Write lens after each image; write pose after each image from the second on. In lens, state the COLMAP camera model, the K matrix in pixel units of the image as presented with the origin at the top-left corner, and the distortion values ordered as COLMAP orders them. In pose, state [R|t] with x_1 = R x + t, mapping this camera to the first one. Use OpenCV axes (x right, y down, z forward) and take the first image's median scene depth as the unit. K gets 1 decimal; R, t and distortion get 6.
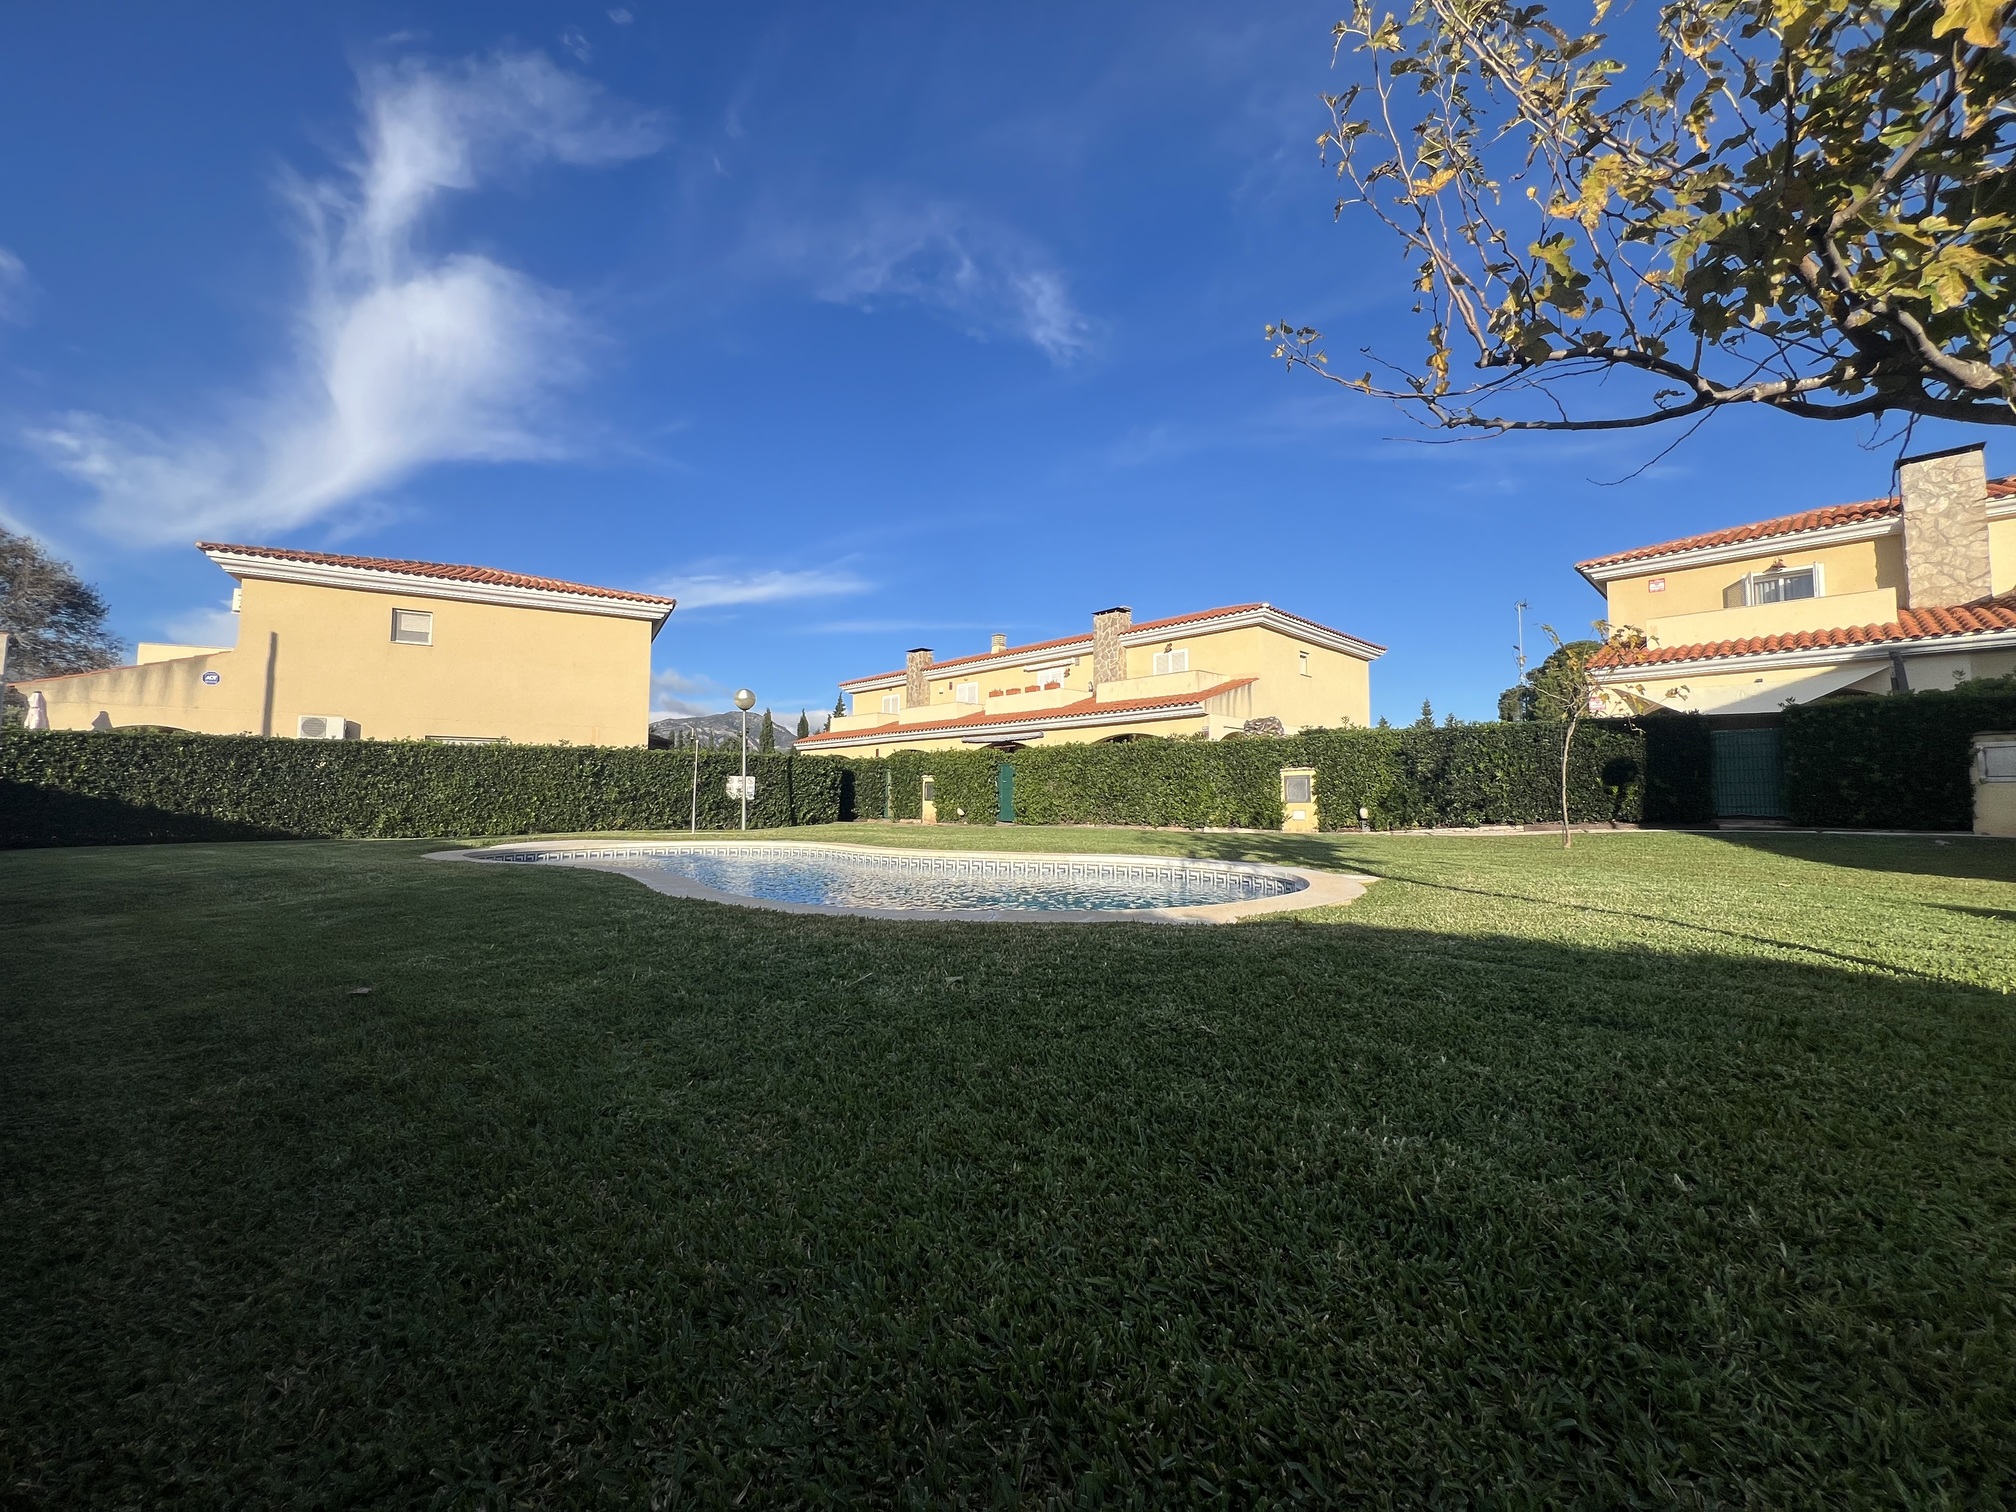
lens RADIAL K [[803.7, 0, 1001.3], [0, 803.7, 748.7], [0, 0, 1]] dist [0.000040, -0.000116]
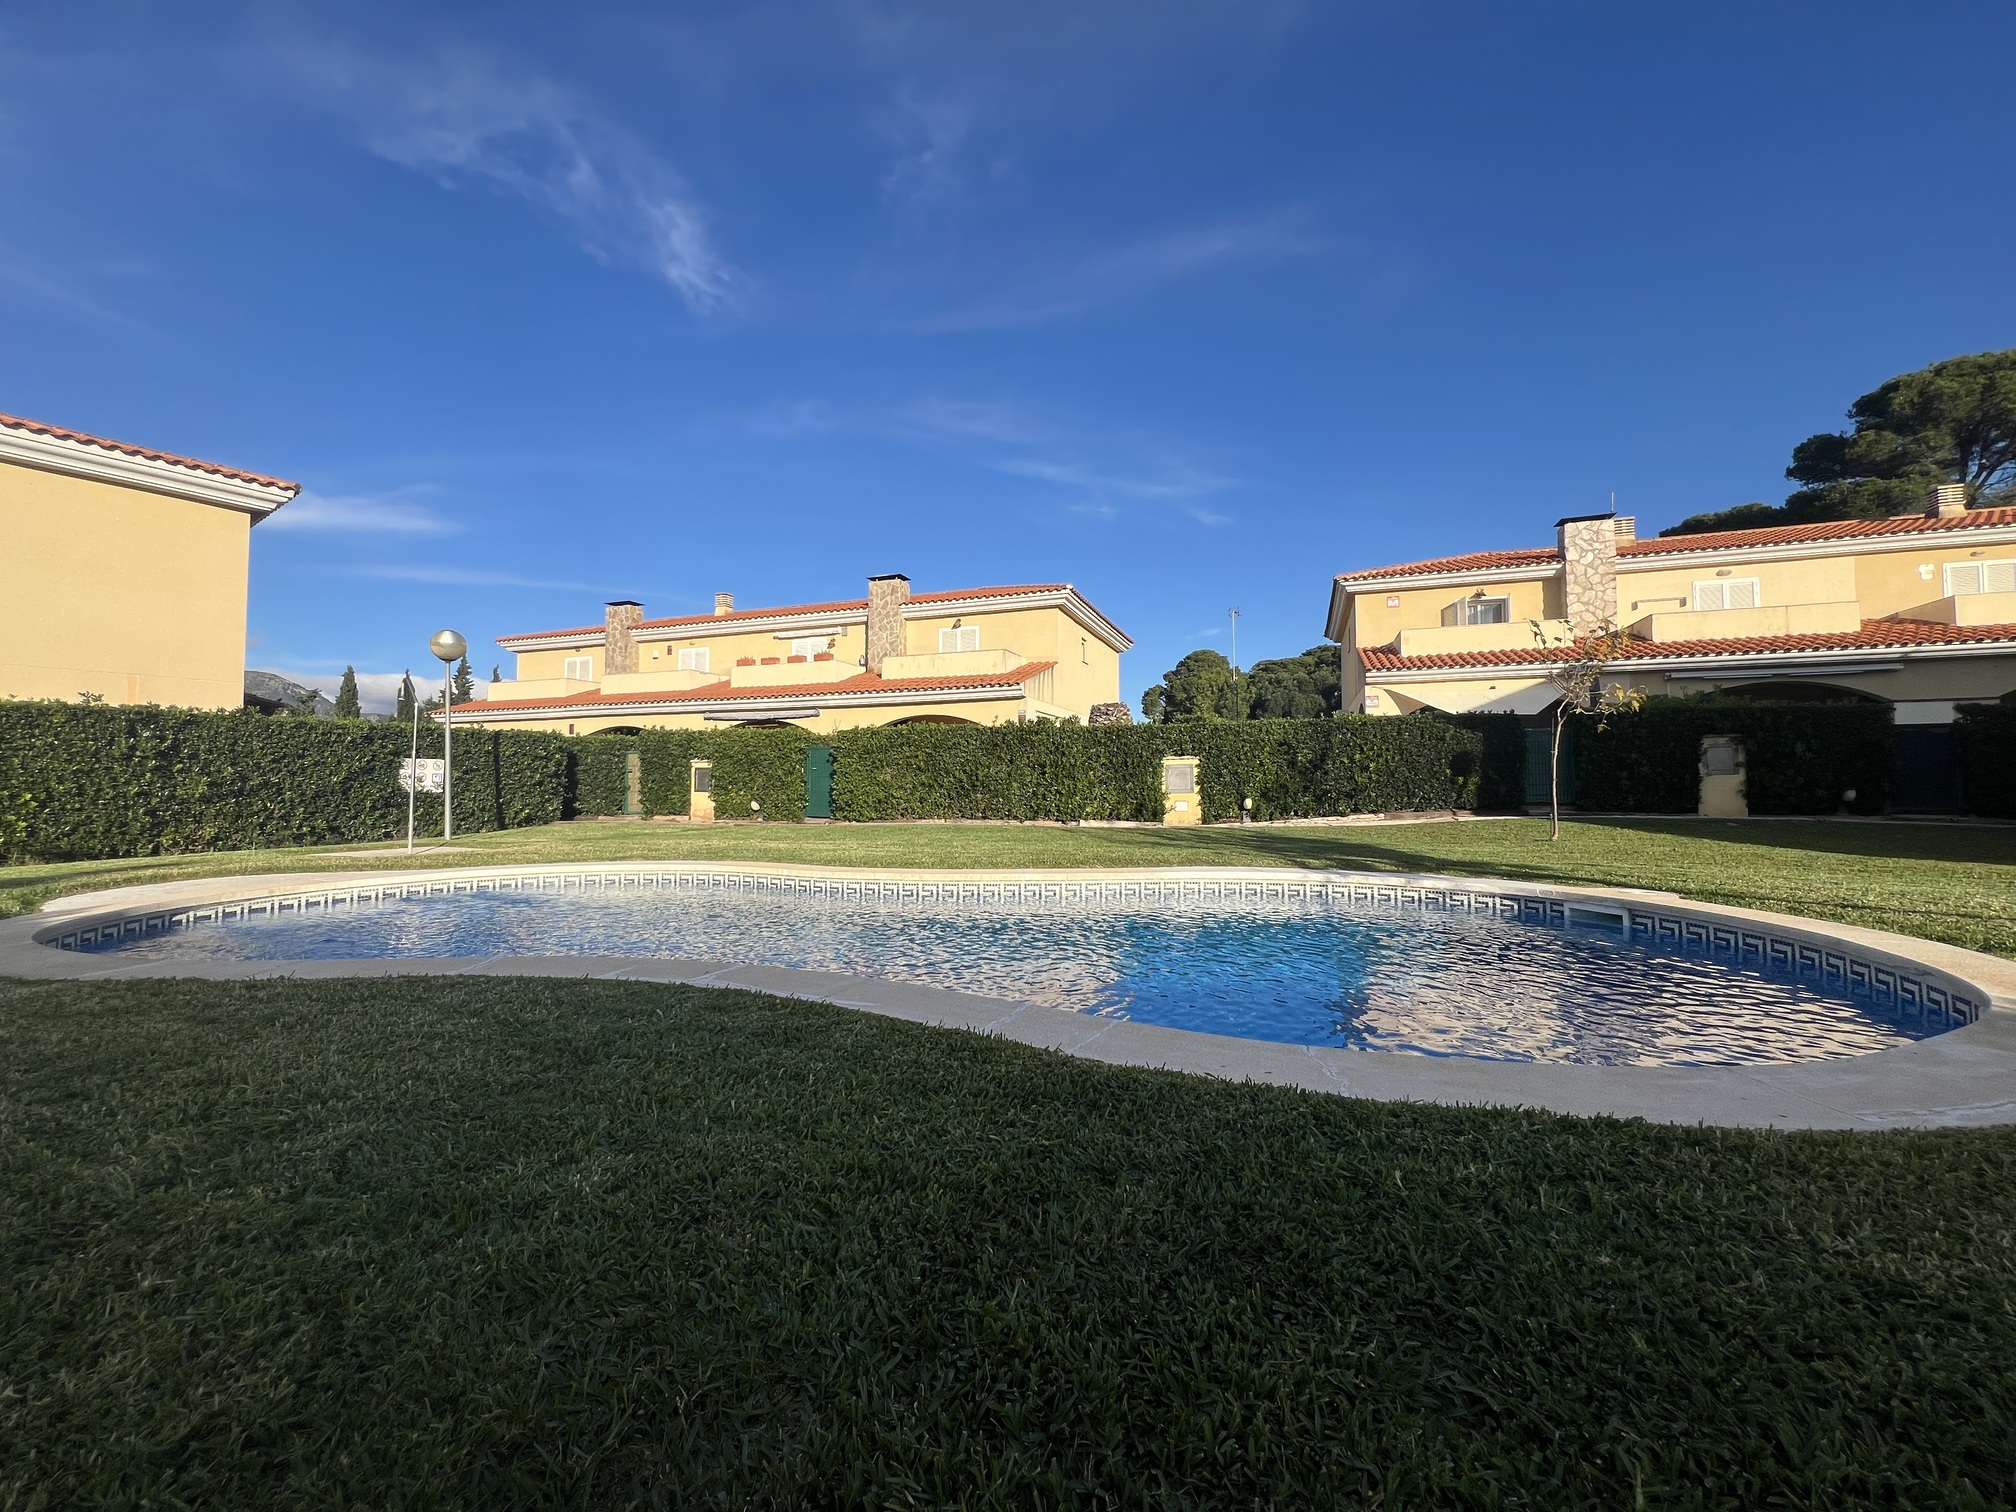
lens RADIAL K [[803.7, 0, 1002.2], [0, 803.7, 761.2], [0, 0, 1]] dist [0.000040, -0.000116]
pose [[0.903211, 0.008299, 0.429117, -0.175119], [-0.023414, 0.999277, 0.029957, 0.004316], [-0.428558, -0.037105, 0.902752, 0.175402]]
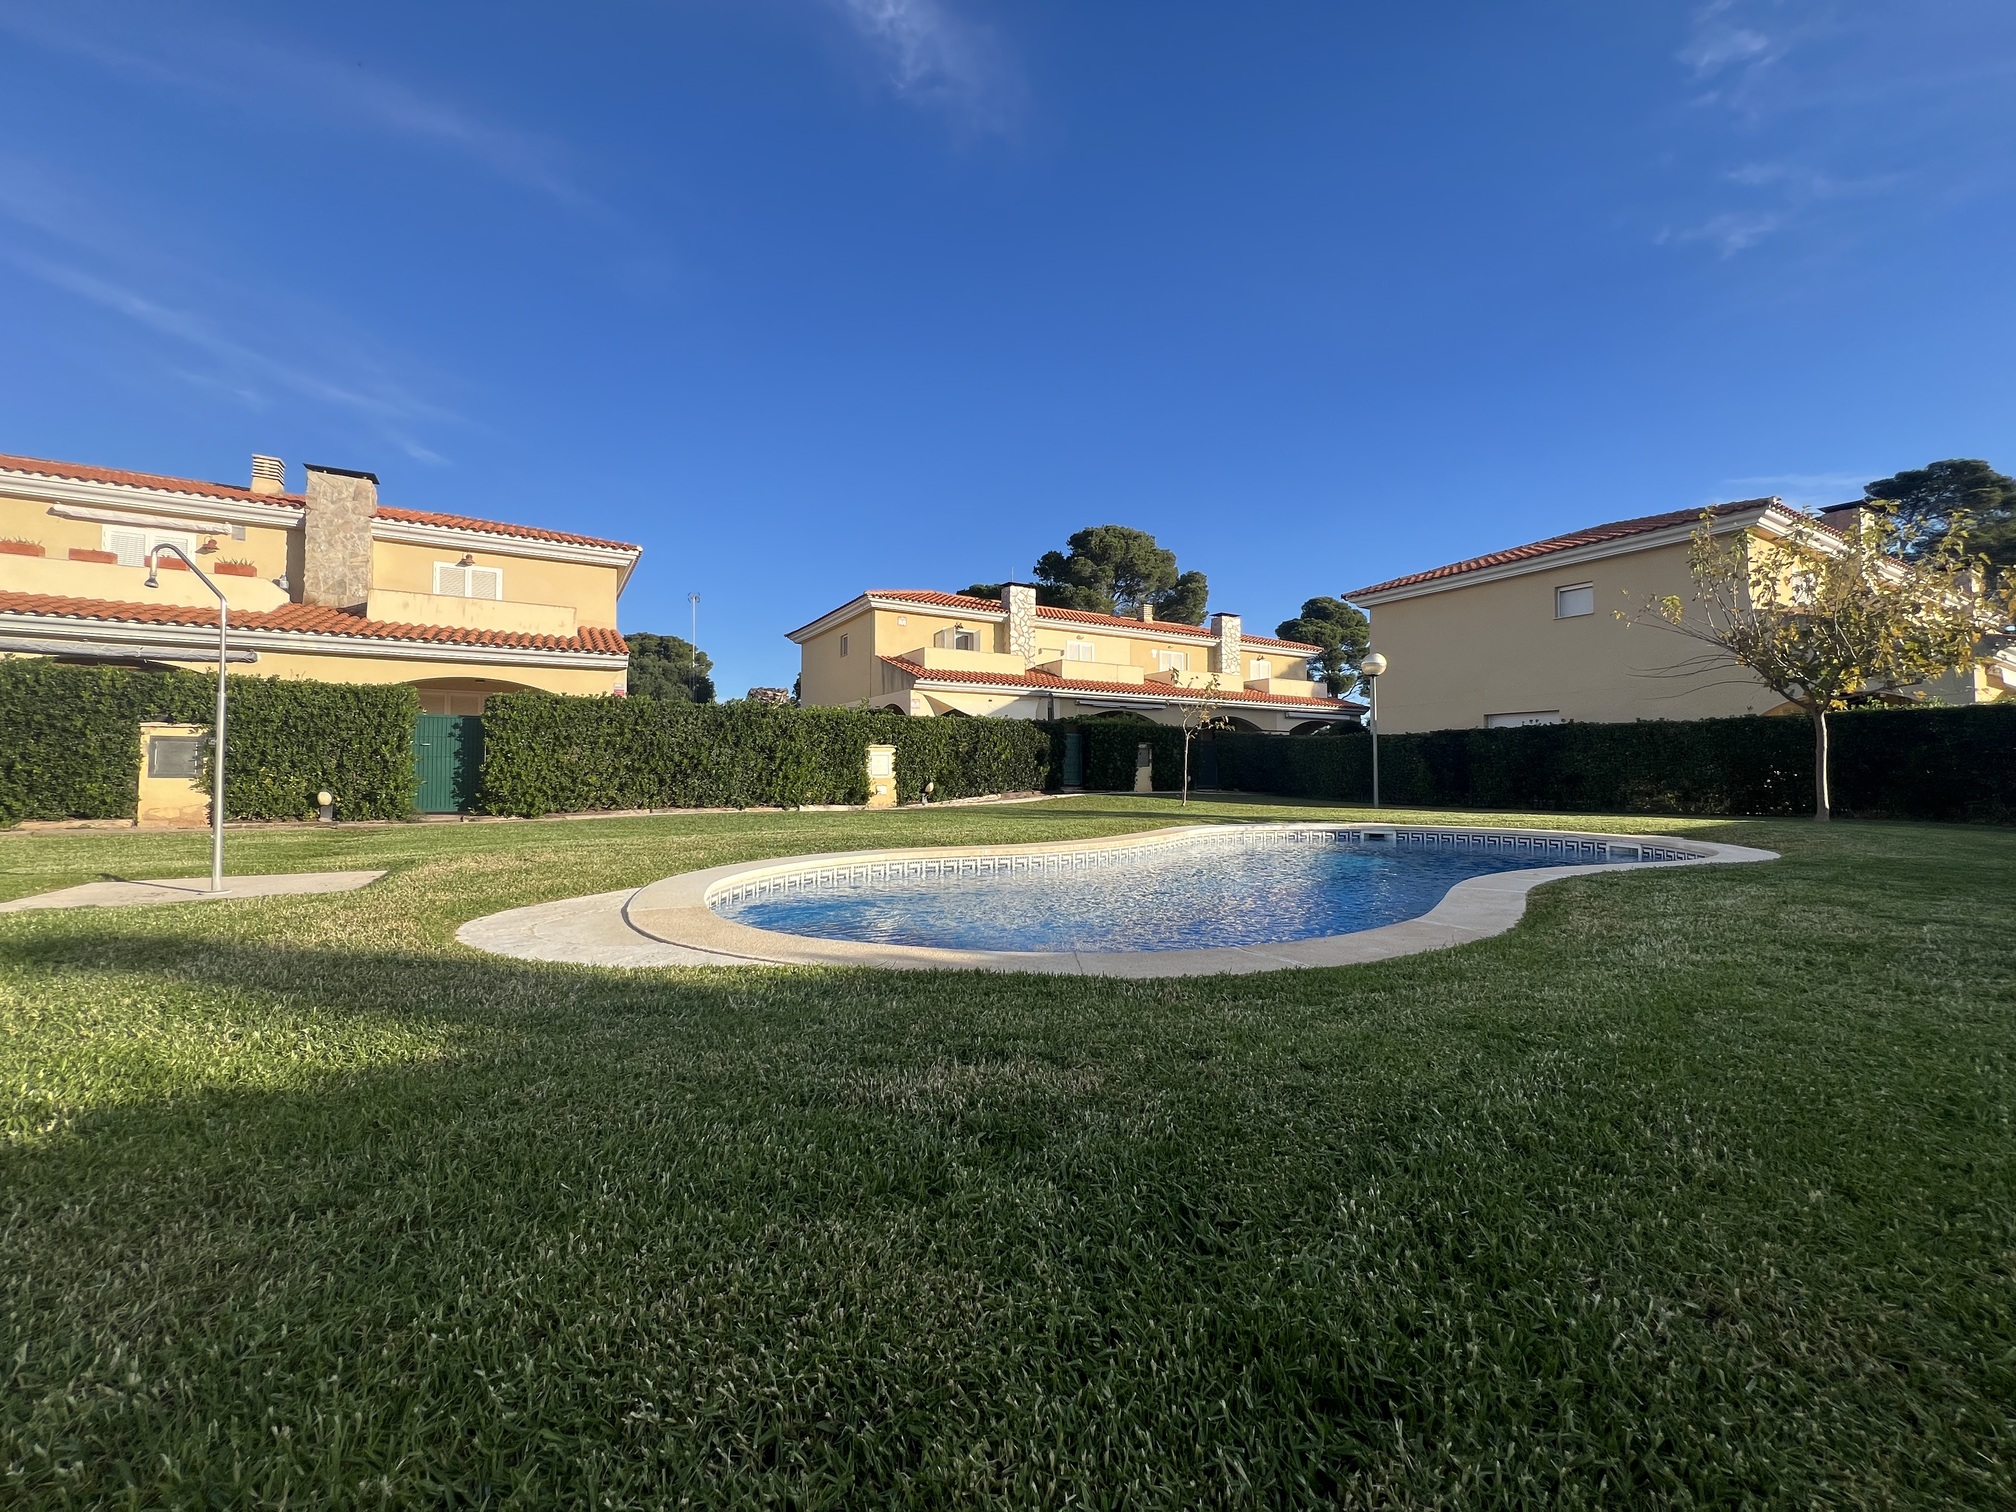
lens RADIAL K [[803.7, 0, 1005.3], [0, 803.7, 762.5], [0, 0, 1]] dist [0.000040, -0.000116]
pose [[0.230634, 0.012731, 0.972957, -0.466333], [-0.065144, 0.997873, 0.002385, 0.025275], [-0.970858, -0.063933, 0.230972, 0.454688]]
